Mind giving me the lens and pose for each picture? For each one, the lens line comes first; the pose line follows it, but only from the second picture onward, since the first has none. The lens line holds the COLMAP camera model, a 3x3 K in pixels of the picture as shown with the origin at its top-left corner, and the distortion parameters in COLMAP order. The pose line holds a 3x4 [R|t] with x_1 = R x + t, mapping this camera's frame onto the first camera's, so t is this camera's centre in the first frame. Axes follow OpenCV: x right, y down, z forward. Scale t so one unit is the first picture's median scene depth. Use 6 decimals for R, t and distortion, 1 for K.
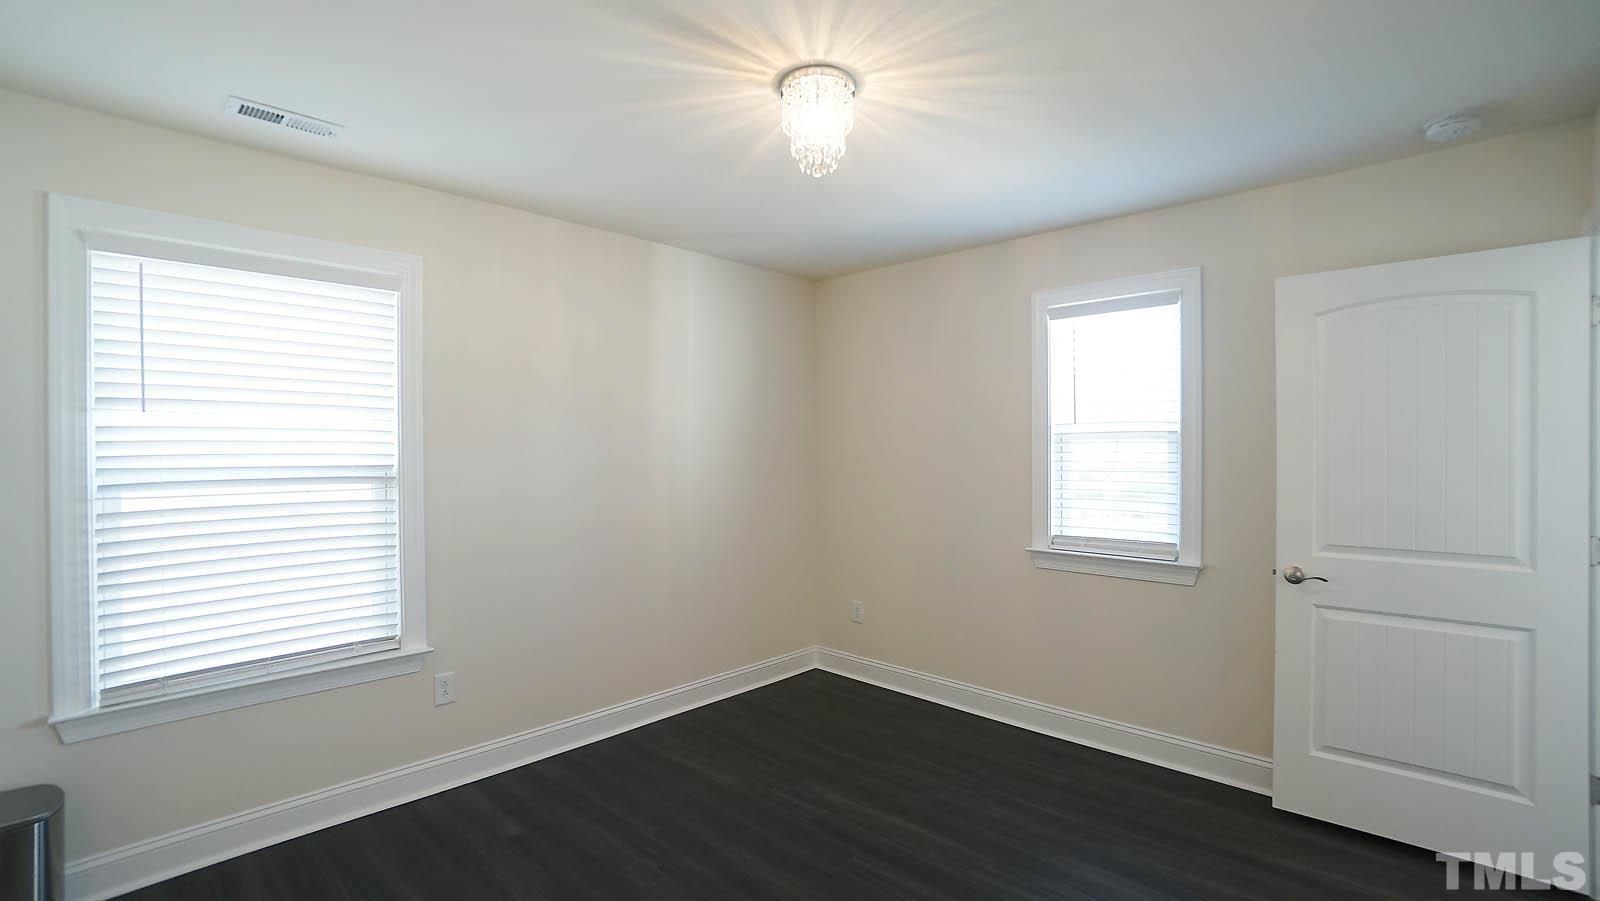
lens RADIAL K [[712.4, 0, 784.7], [0, 712.4, 450.3], [0, 0, 1]] dist [-0.057679, 0.021896]
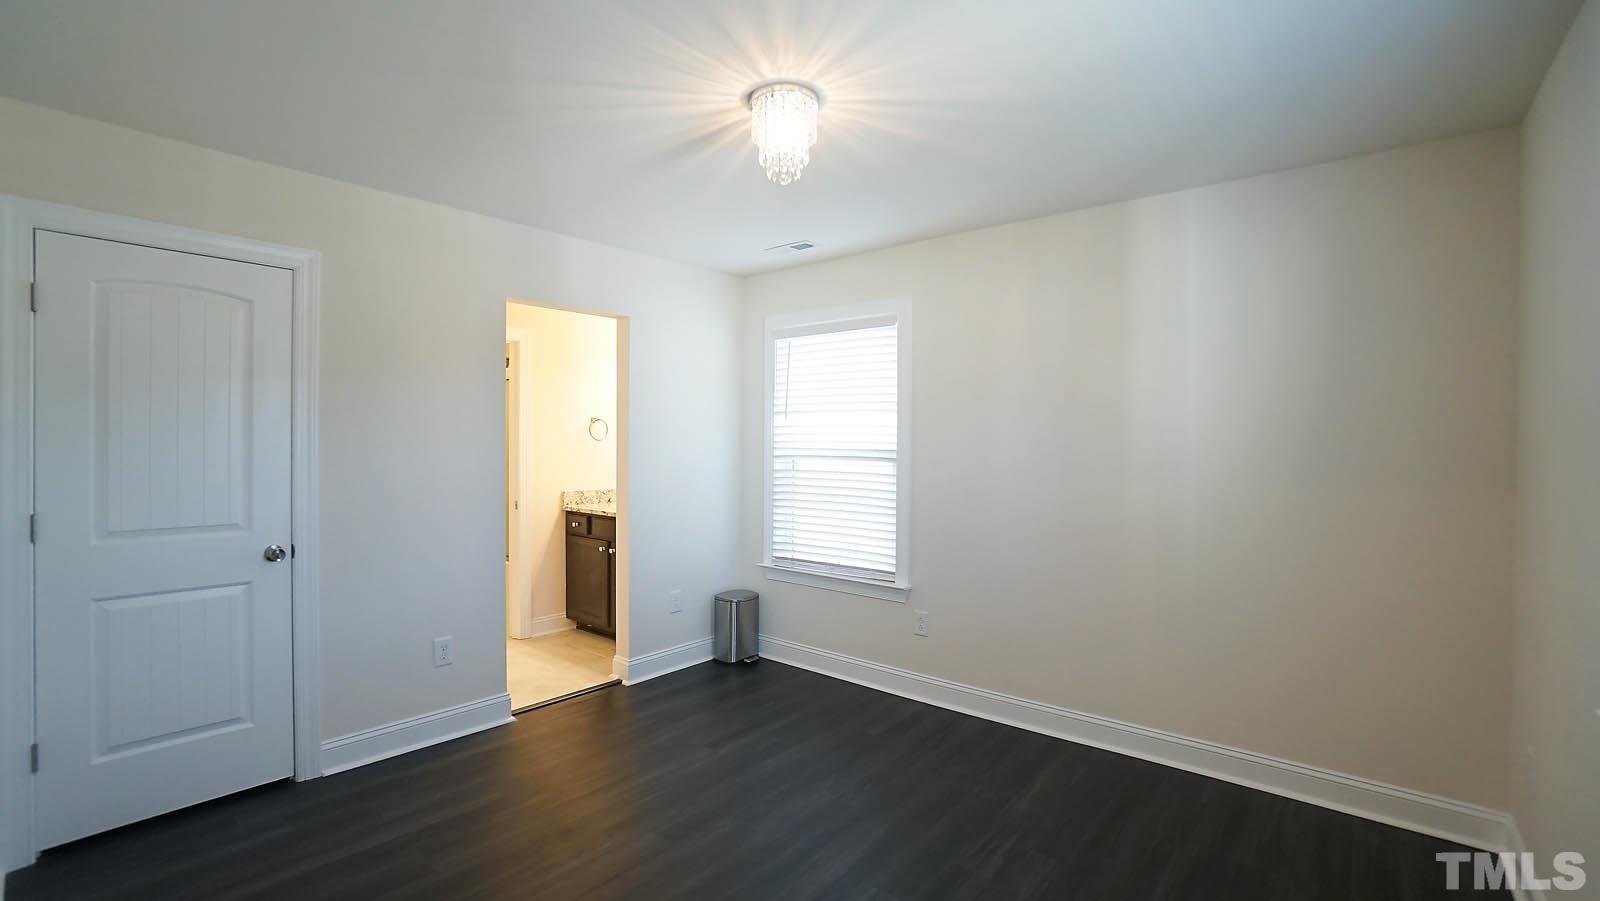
lens RADIAL K [[706.0, 0, 788.2], [0, 706.0, 453.2], [0, 0, 1]] dist [-0.070802, 0.029255]
pose [[0.066351, 0.017971, -0.997634, 0.847674], [-0.013134, 0.999767, 0.017136, 0.006564], [0.997710, 0.011966, 0.066572, 0.707853]]
